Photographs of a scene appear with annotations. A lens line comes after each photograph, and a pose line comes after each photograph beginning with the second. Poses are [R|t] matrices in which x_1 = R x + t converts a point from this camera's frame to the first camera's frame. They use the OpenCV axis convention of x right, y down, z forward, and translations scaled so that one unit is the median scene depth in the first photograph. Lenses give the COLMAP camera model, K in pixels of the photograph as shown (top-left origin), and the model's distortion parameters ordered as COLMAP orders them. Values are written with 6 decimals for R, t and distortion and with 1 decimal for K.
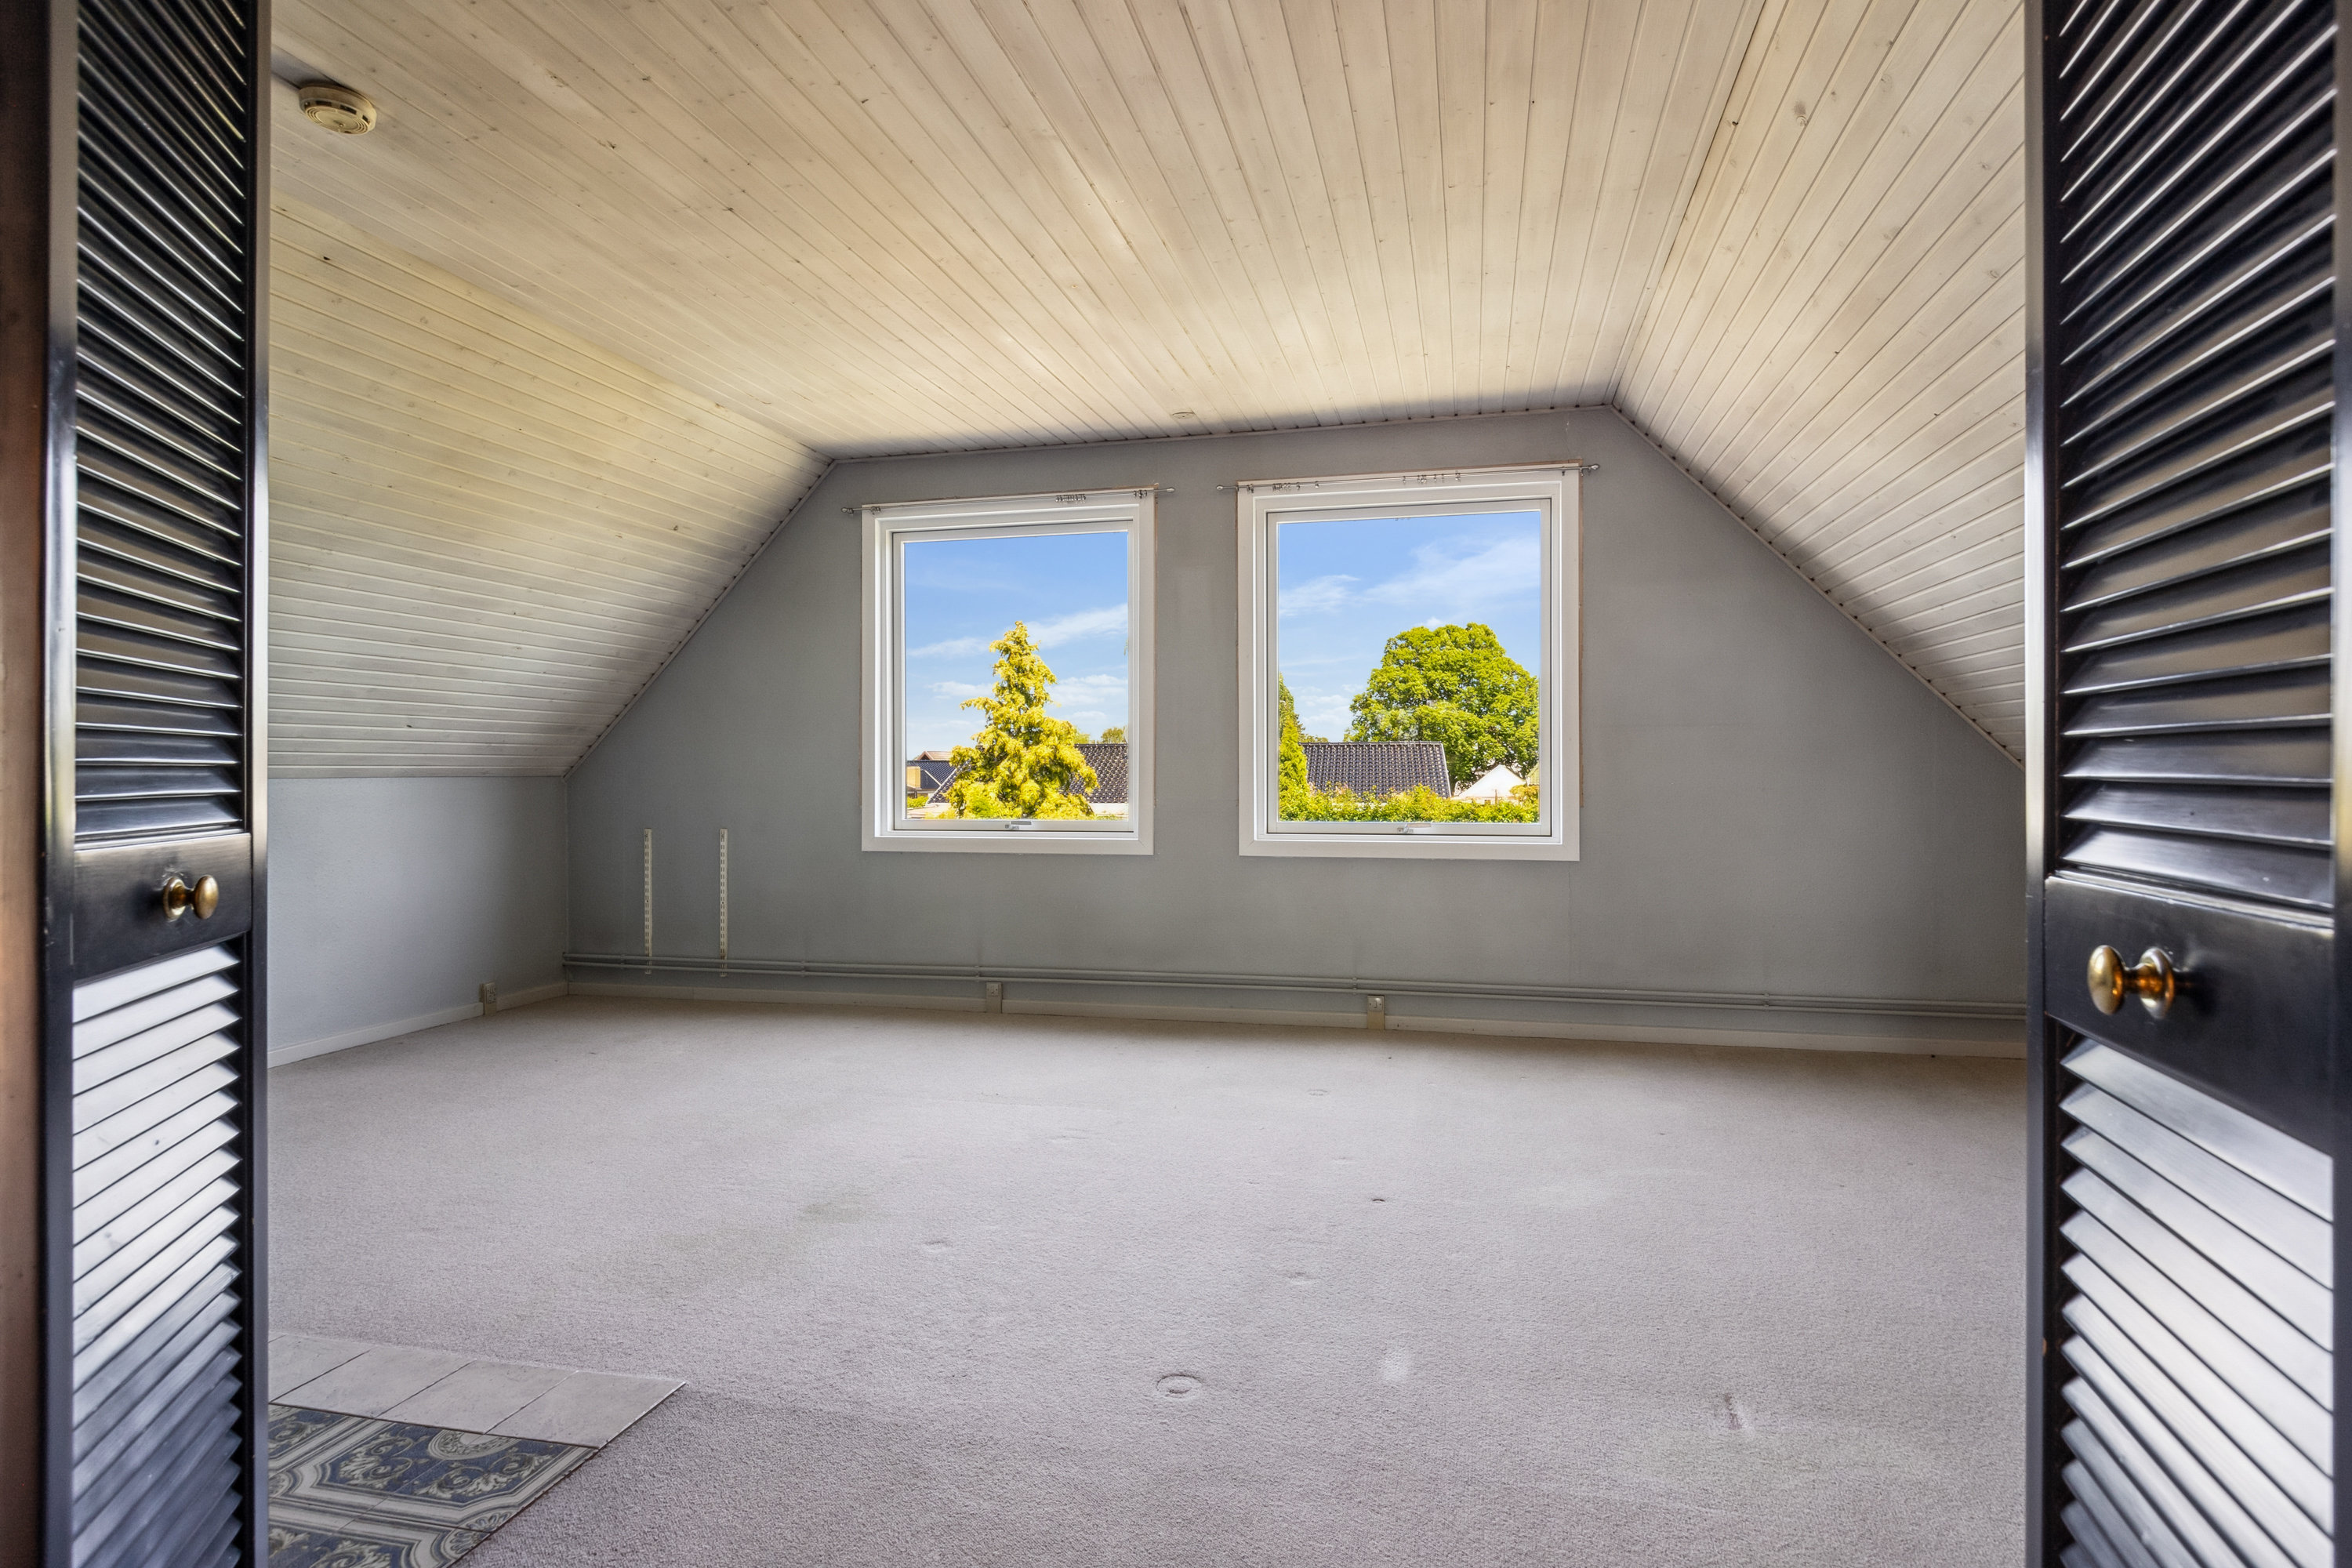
lens RADIAL K [[1214.4, 0, 1176.5], [0, 1214.4, 778.9], [0, 0, 1]] dist [-0.001516, -0.000207]
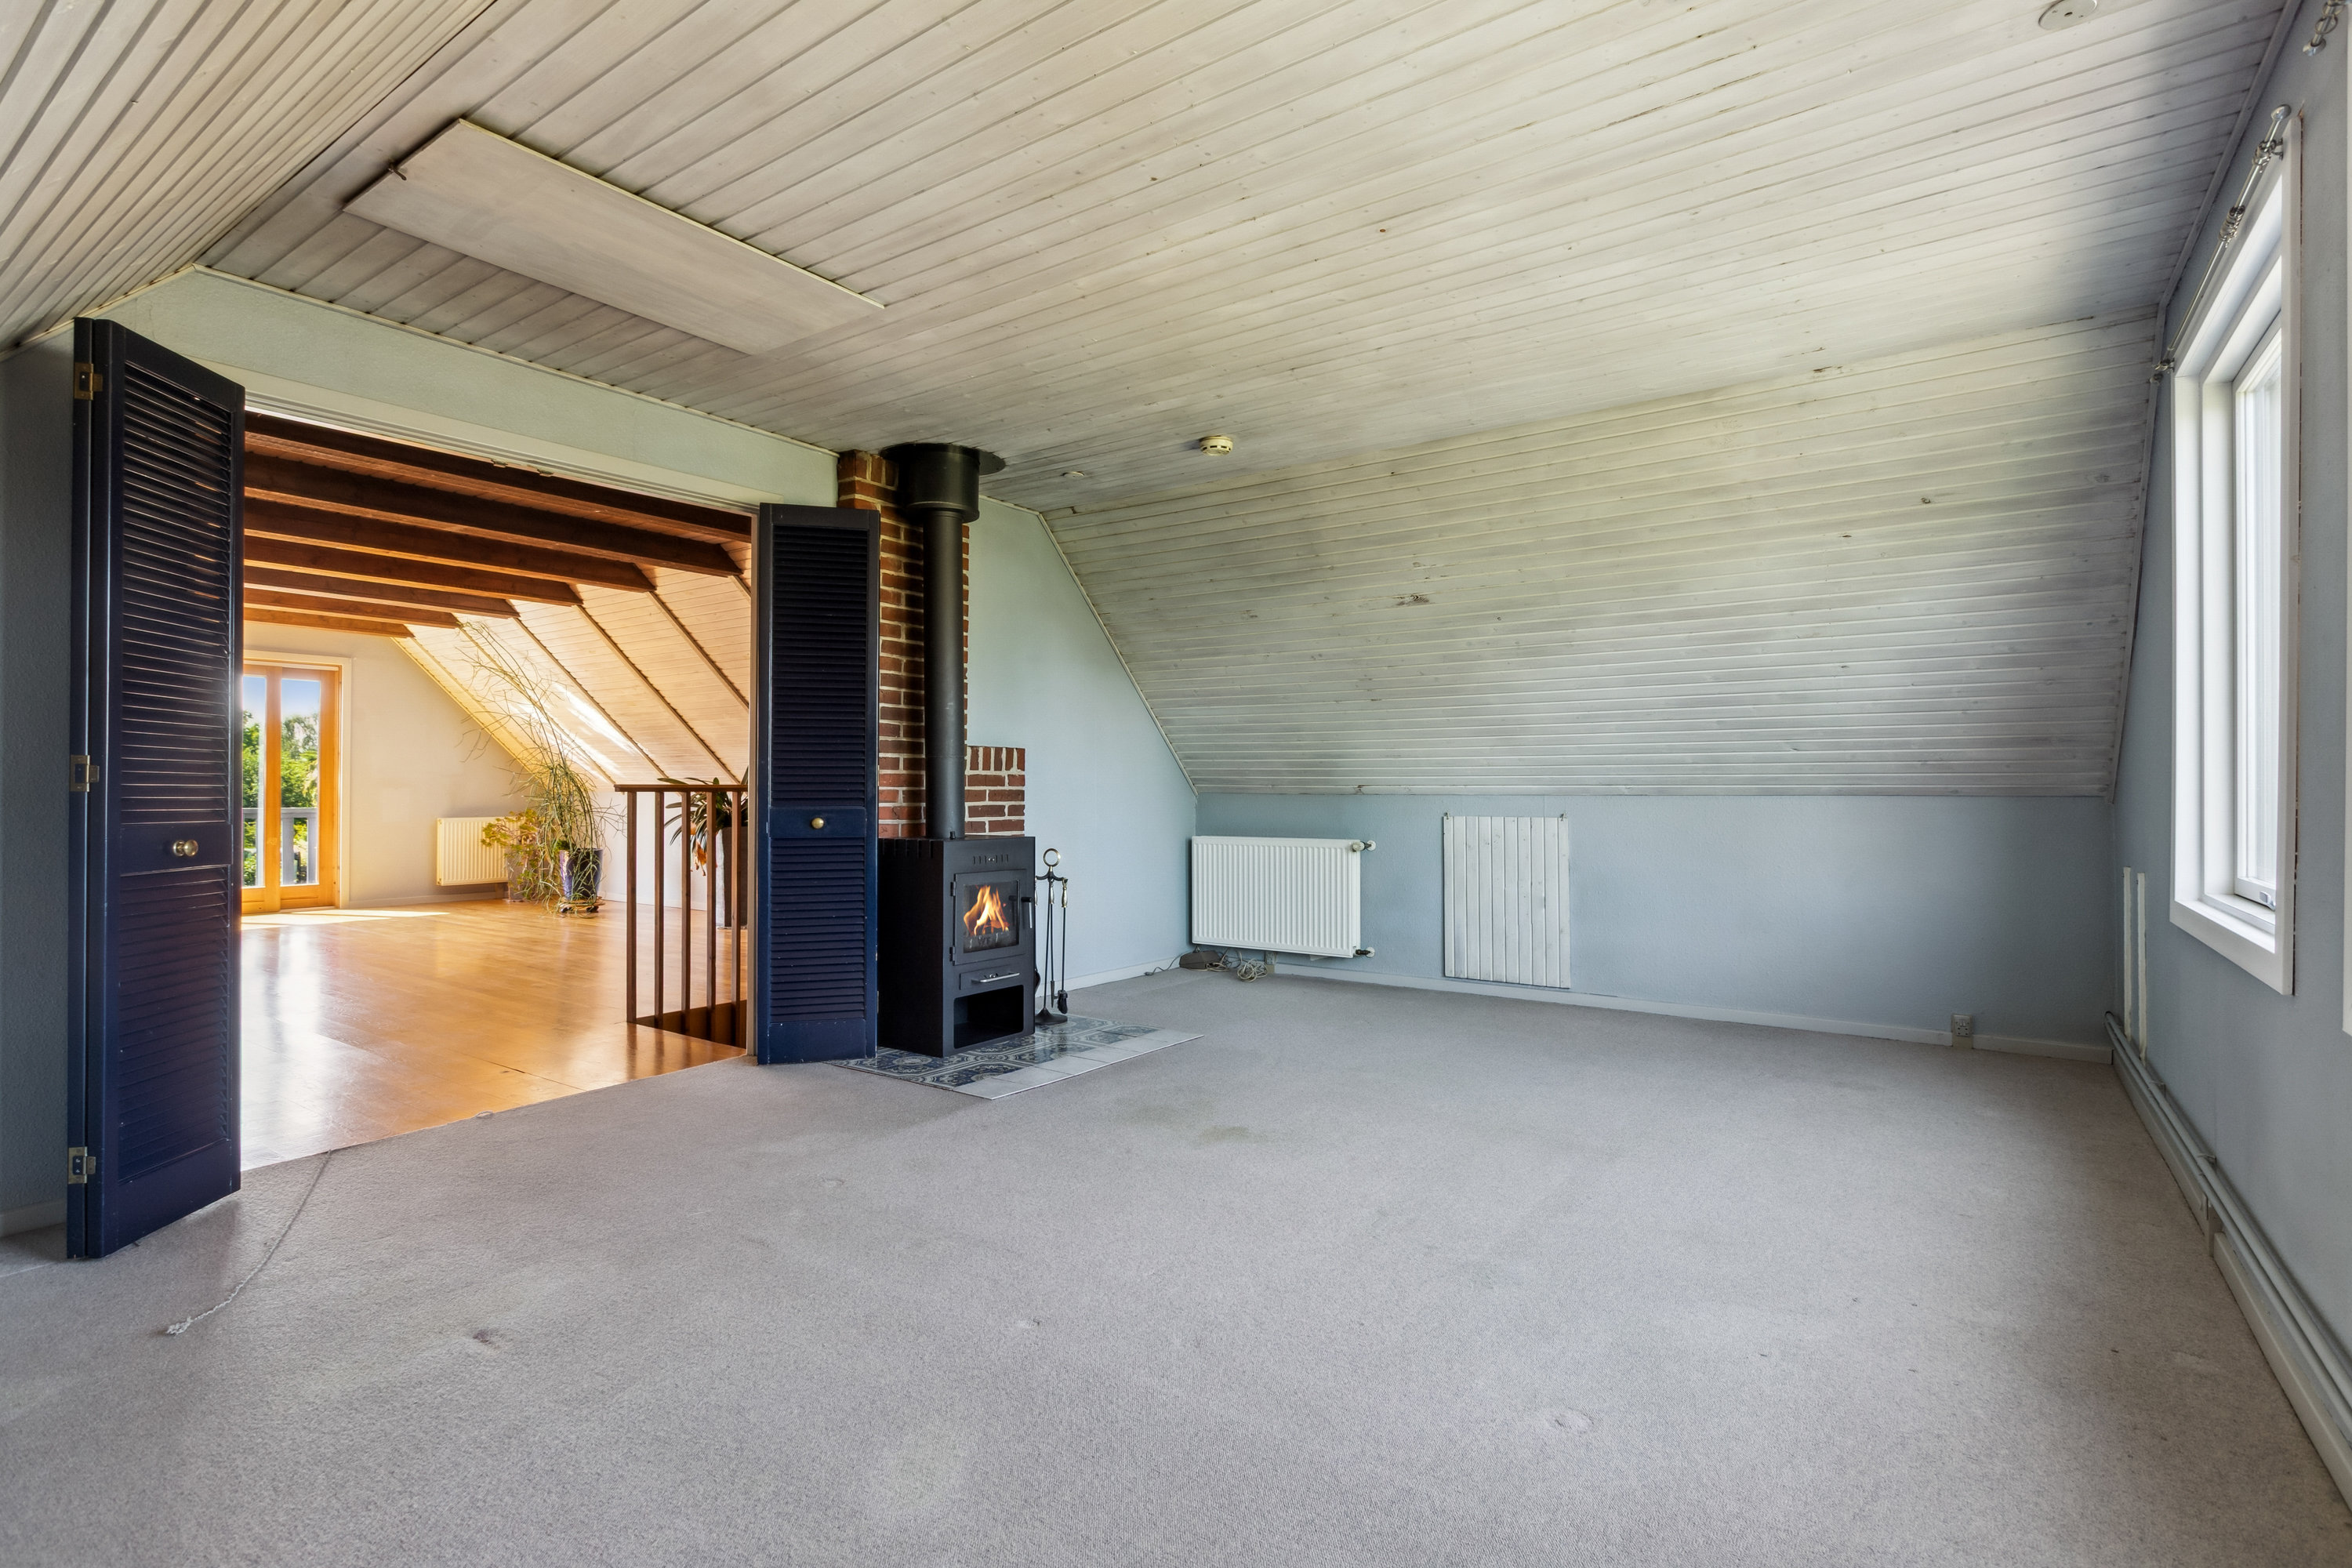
lens RADIAL K [[1116.1, 0, 1181.8], [0, 1116.1, 780.8], [0, 0, 1]] dist [-0.000268, -0.002521]
pose [[-0.361197, -0.007602, -0.932459, 0.521981], [-0.006824, 0.999962, -0.005509, -0.005356], [0.932465, 0.004373, -0.361235, 0.846950]]
